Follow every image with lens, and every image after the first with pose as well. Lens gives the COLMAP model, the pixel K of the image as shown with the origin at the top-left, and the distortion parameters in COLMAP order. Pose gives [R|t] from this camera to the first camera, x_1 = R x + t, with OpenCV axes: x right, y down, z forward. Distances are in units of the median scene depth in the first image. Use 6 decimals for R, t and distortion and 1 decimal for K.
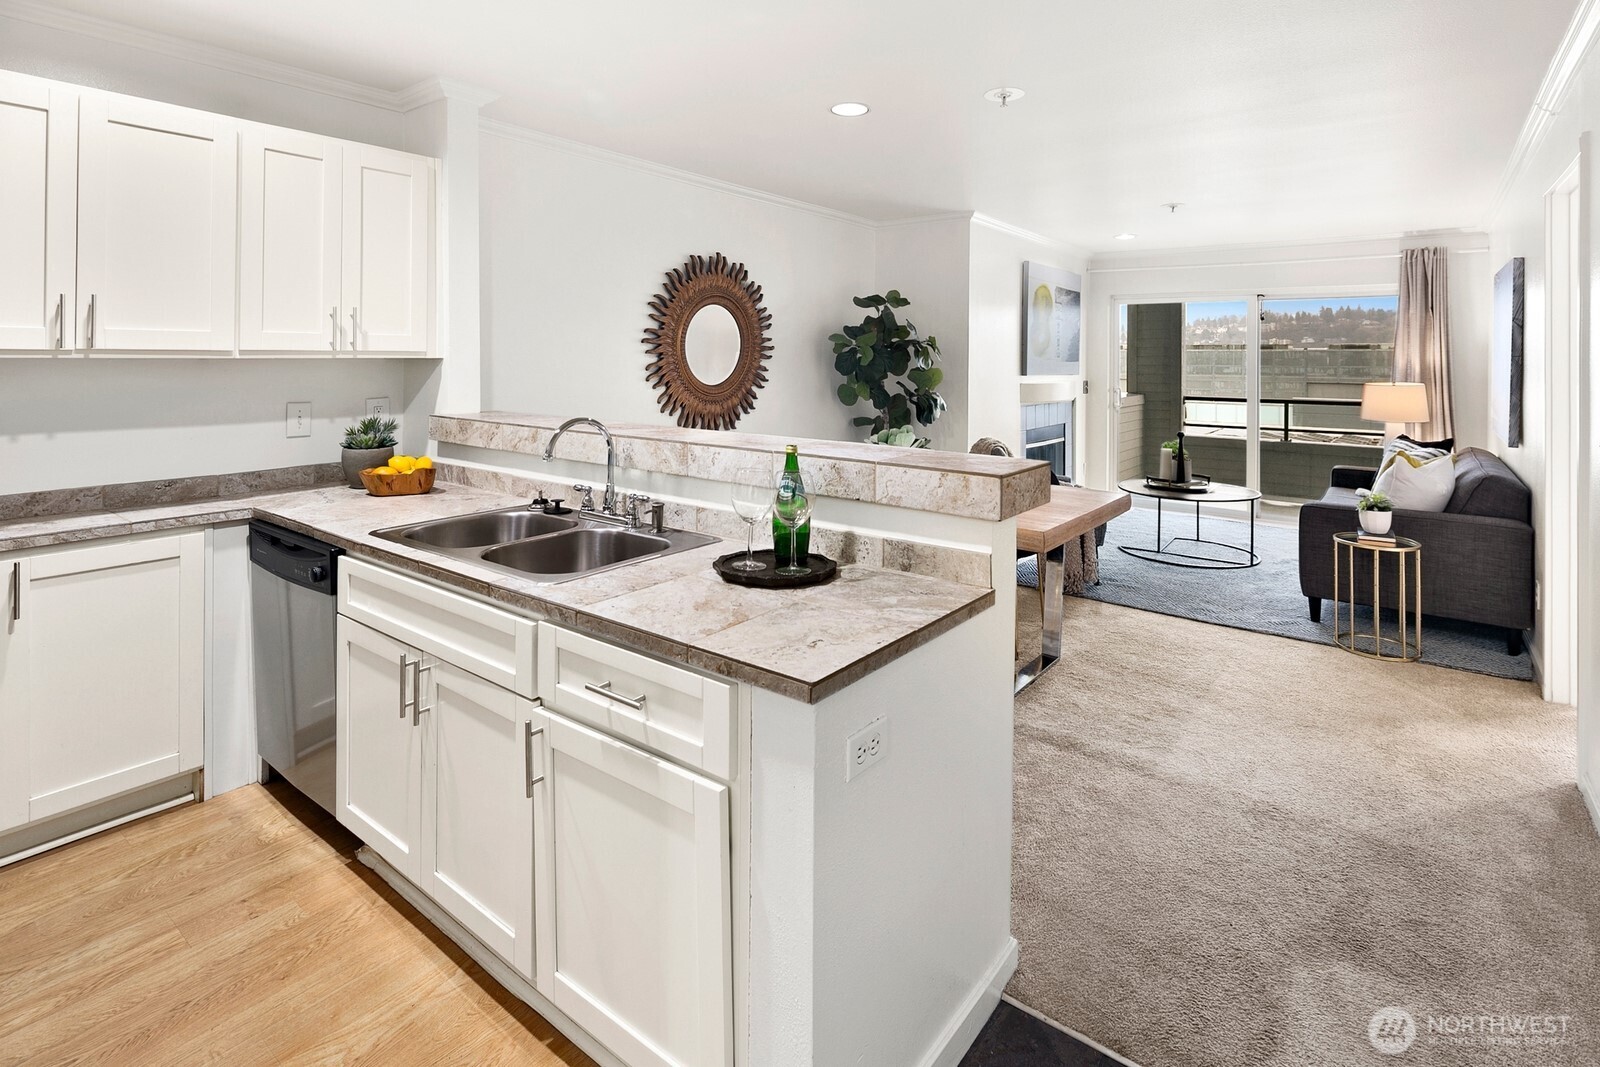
lens RADIAL K [[783.6, 0, 800.6], [0, 783.6, 358.1], [0, 0, 1]] dist [0.002658, -0.002096]
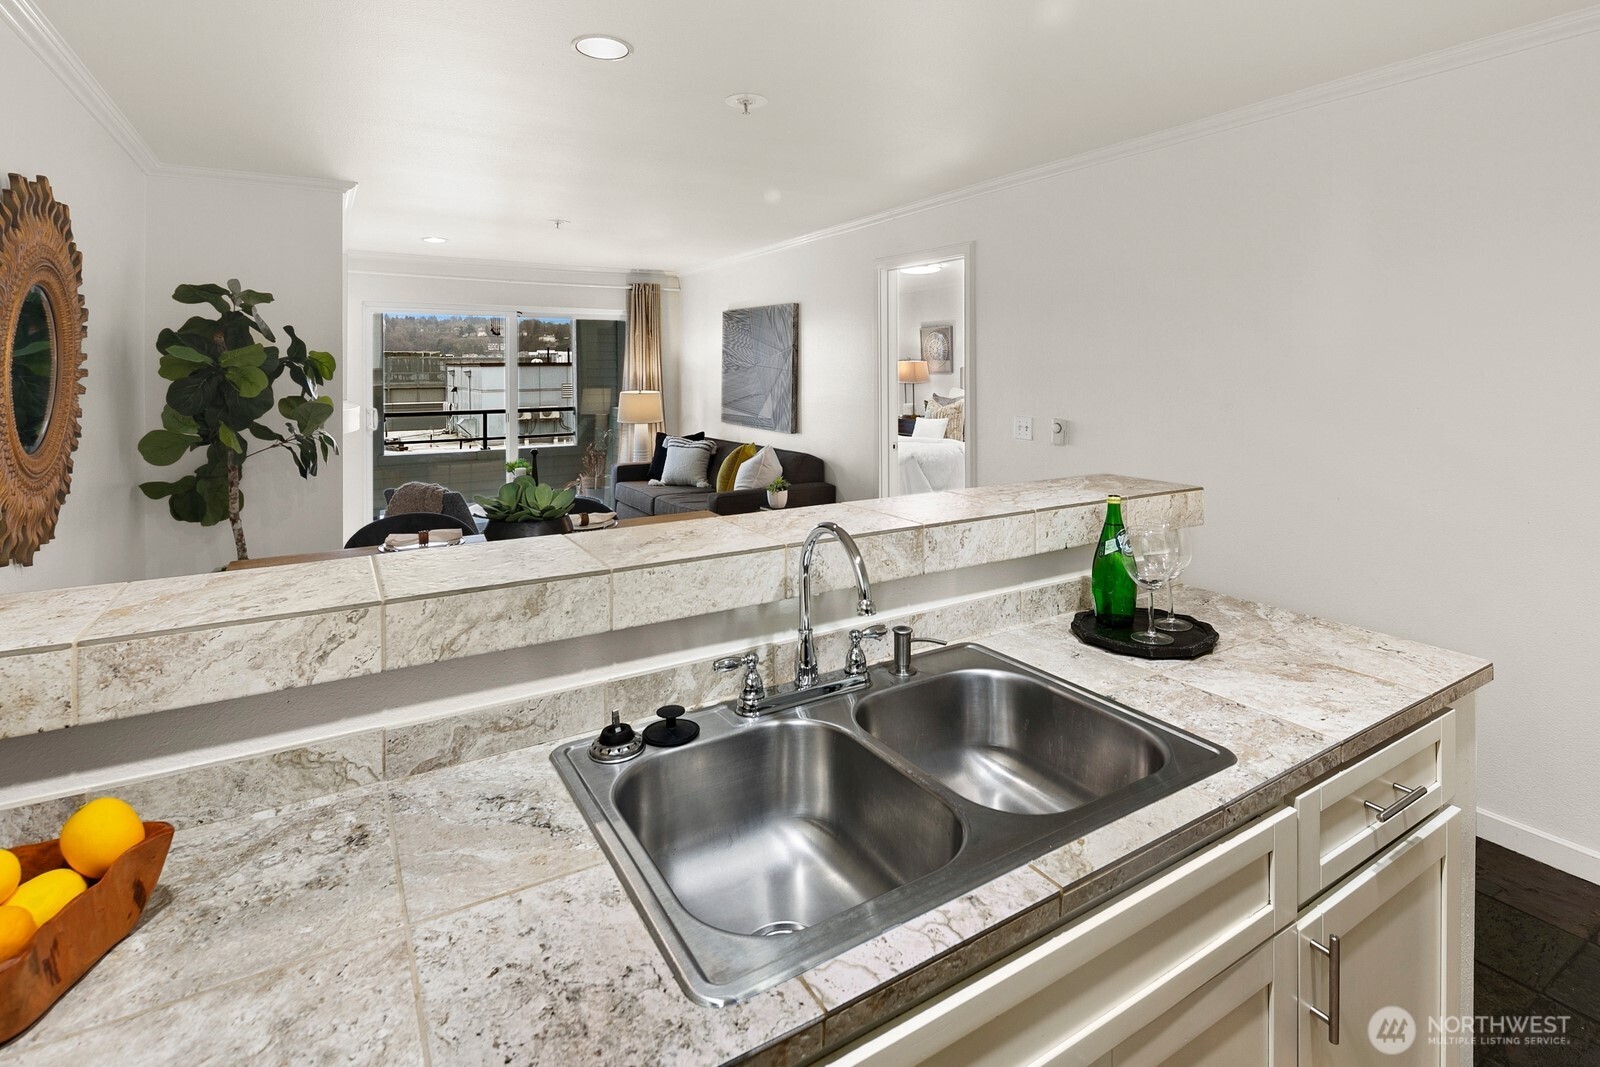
lens RADIAL K [[783.6, 0, 809.4], [0, 783.6, 371.6], [0, 0, 1]] dist [0.002658, -0.002096]
pose [[0.359976, -0.015613, 0.932831, -0.445536], [0.008037, 0.999875, 0.013634, -0.021503], [-0.932927, 0.002589, 0.360057, 0.453811]]
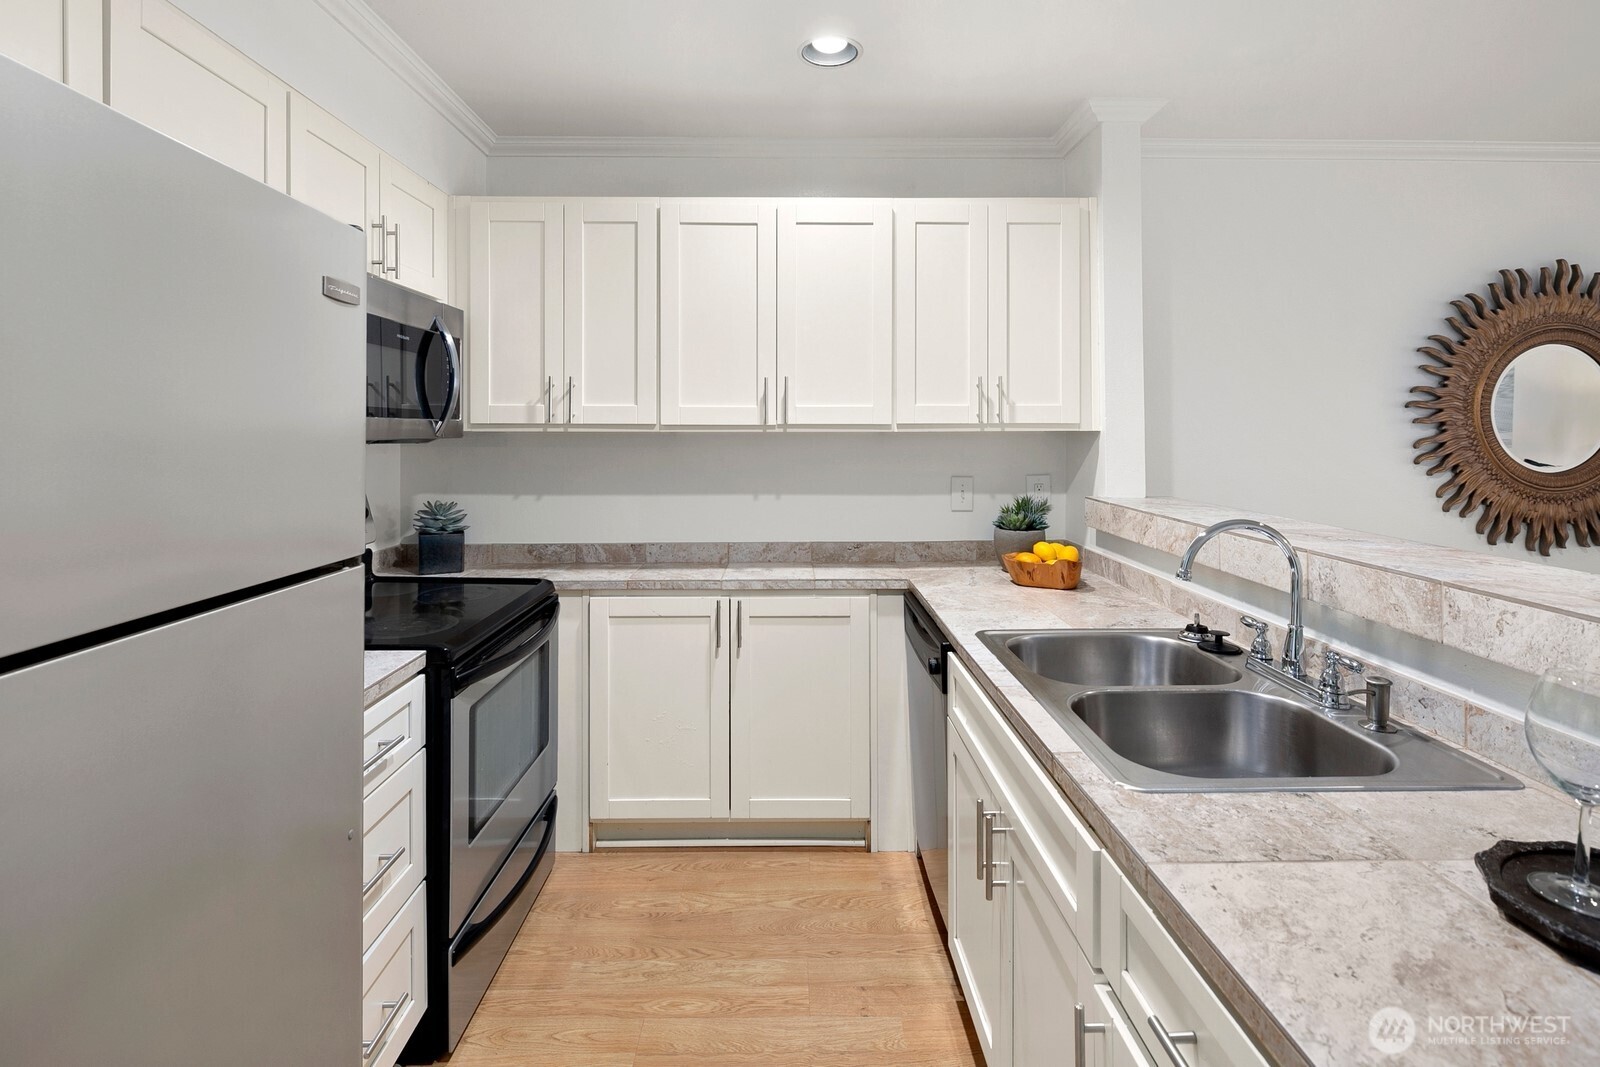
lens RADIAL K [[783.6, 0, 799.5], [0, 783.6, 430.2], [0, 0, 1]] dist [0.002658, -0.002096]
pose [[0.624565, -0.004660, -0.780959, 0.002312], [0.002648, 0.999989, -0.003849, 0.001235], [0.780968, 0.000336, 0.624571, 0.165234]]
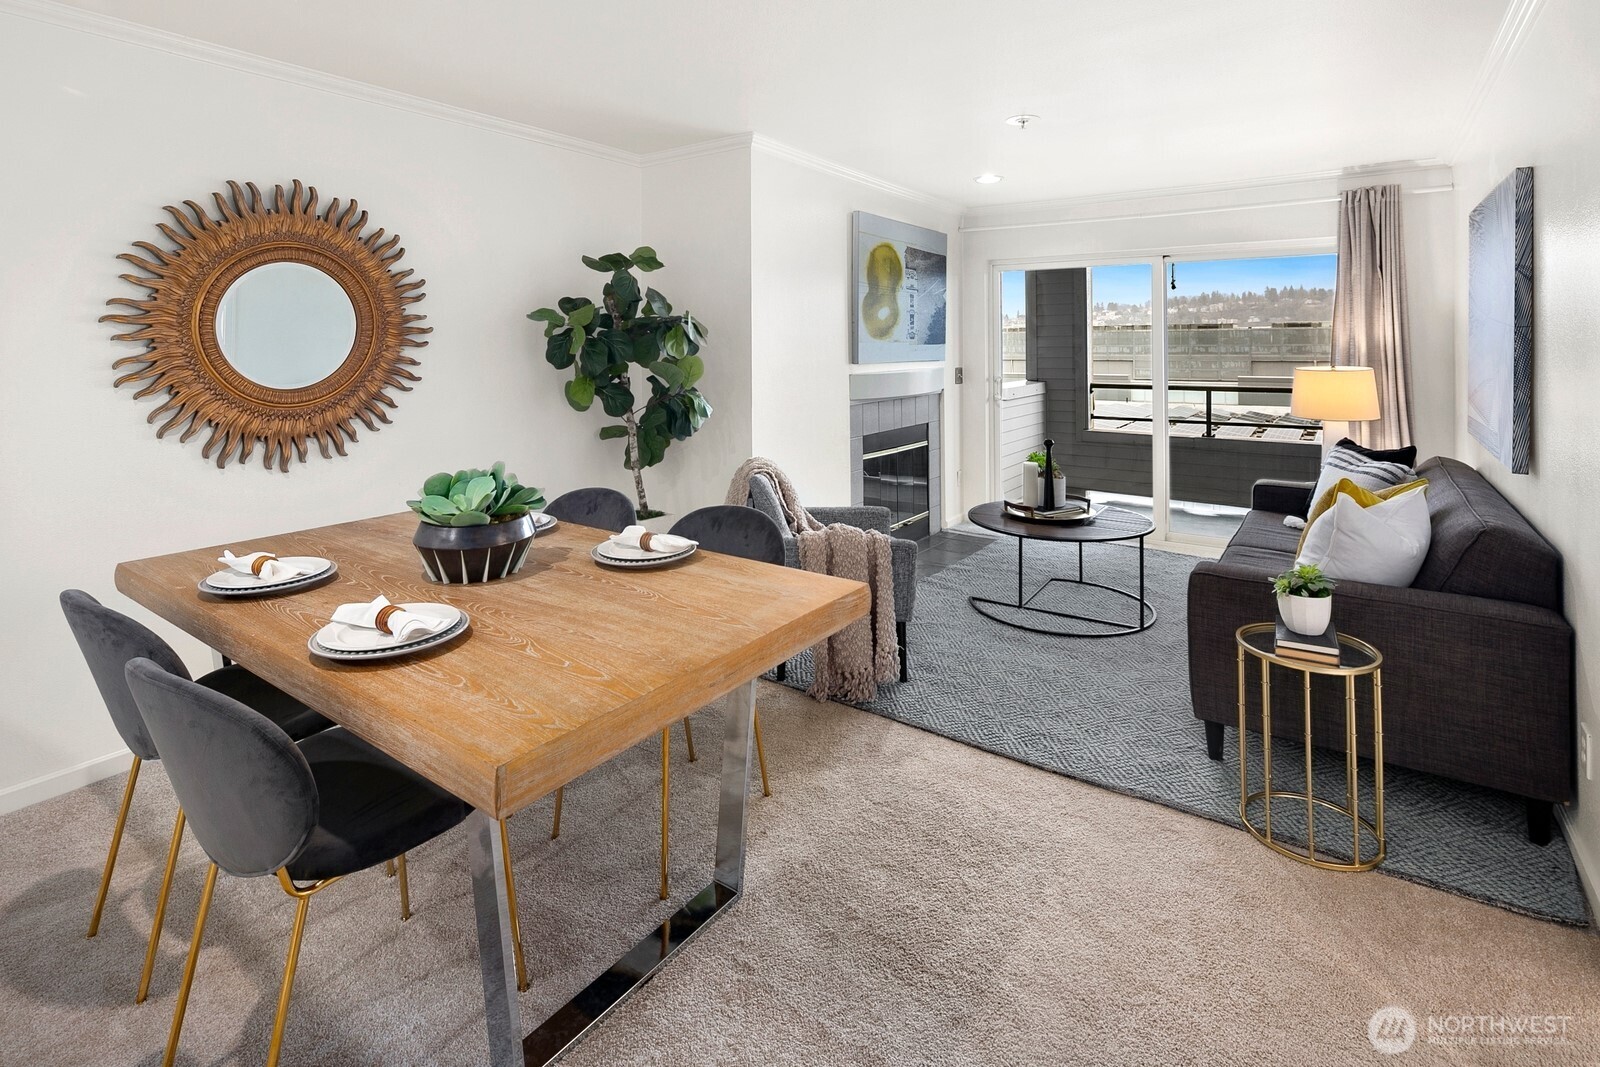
lens RADIAL K [[783.6, 0, 793.1], [0, 783.6, 340.6], [0, 0, 1]] dist [0.002658, -0.002096]
pose [[0.998961, -0.013089, 0.043648, 0.309919], [0.013232, 0.999908, -0.002973, 0.002619], [-0.043605, 0.003547, 0.999043, 0.406886]]
